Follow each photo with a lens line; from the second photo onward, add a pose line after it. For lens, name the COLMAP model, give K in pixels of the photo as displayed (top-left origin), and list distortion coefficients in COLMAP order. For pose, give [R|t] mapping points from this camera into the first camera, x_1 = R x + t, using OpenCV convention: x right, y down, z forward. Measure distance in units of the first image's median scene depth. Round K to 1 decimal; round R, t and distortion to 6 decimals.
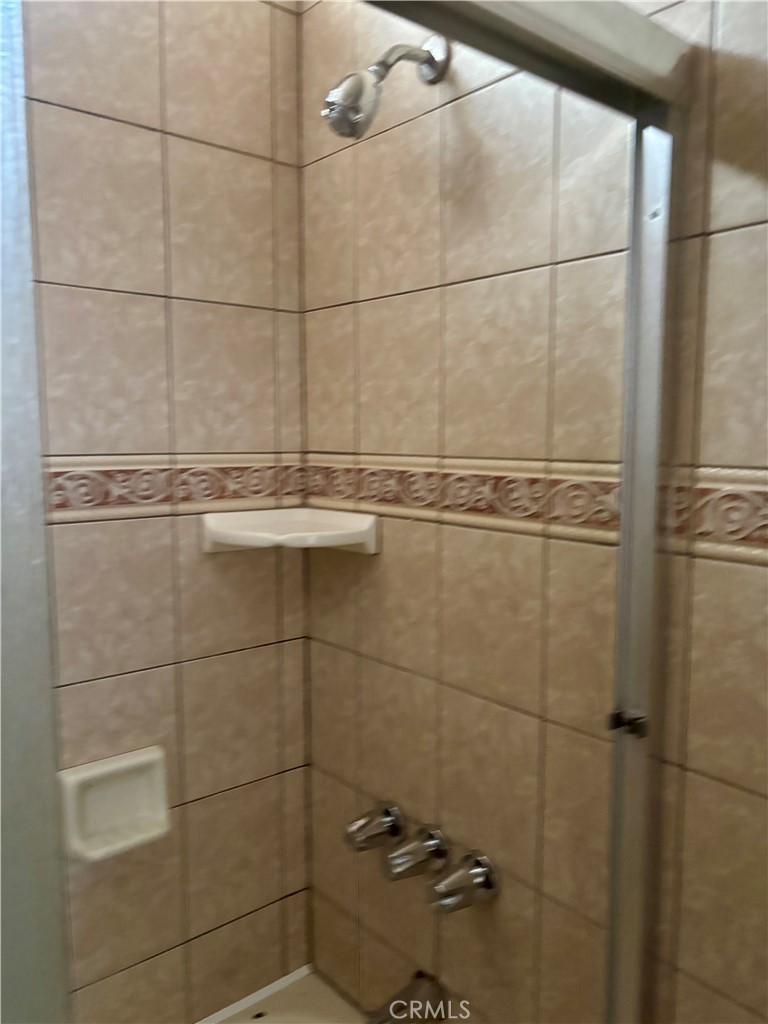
lens RADIAL K [[815.6, 0, 383.2], [0, 815.6, 530.1], [0, 0, 1]] dist [0.005849, 0.000727]
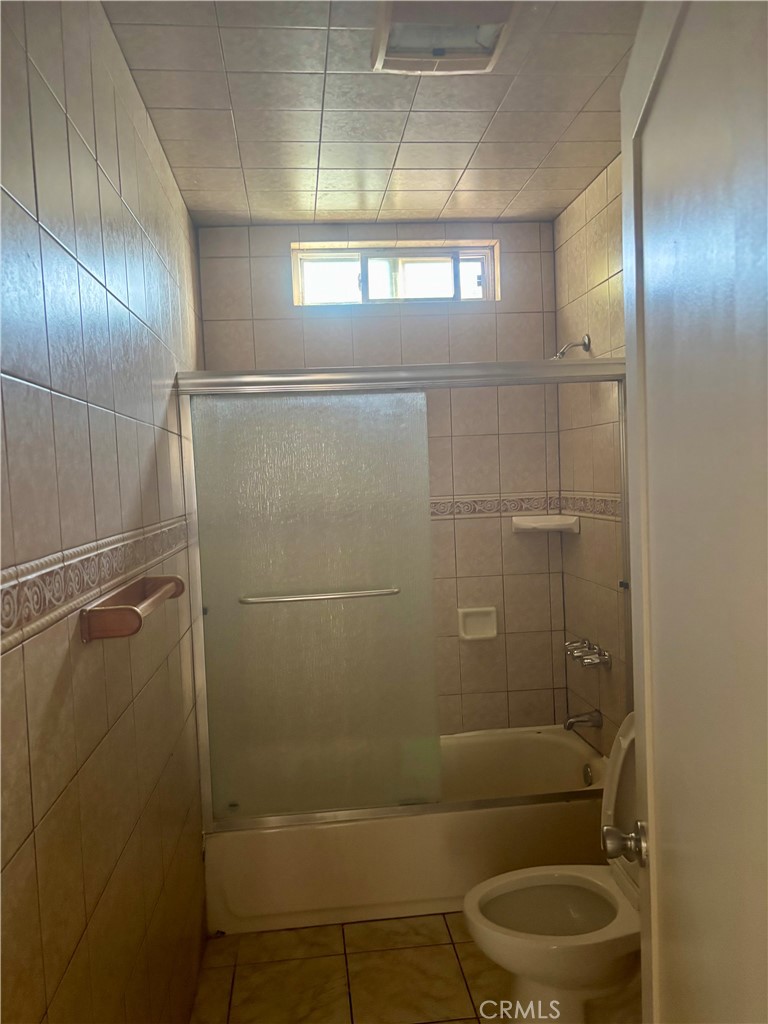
lens RADIAL K [[815.6, 0, 383.2], [0, 815.6, 530.1], [0, 0, 1]] dist [0.005849, 0.000727]
pose [[0.822226, -0.001148, -0.569160, 0.891857], [-0.020312, 0.999302, -0.031359, 0.109420], [0.568799, 0.037345, 0.821629, -1.312227]]
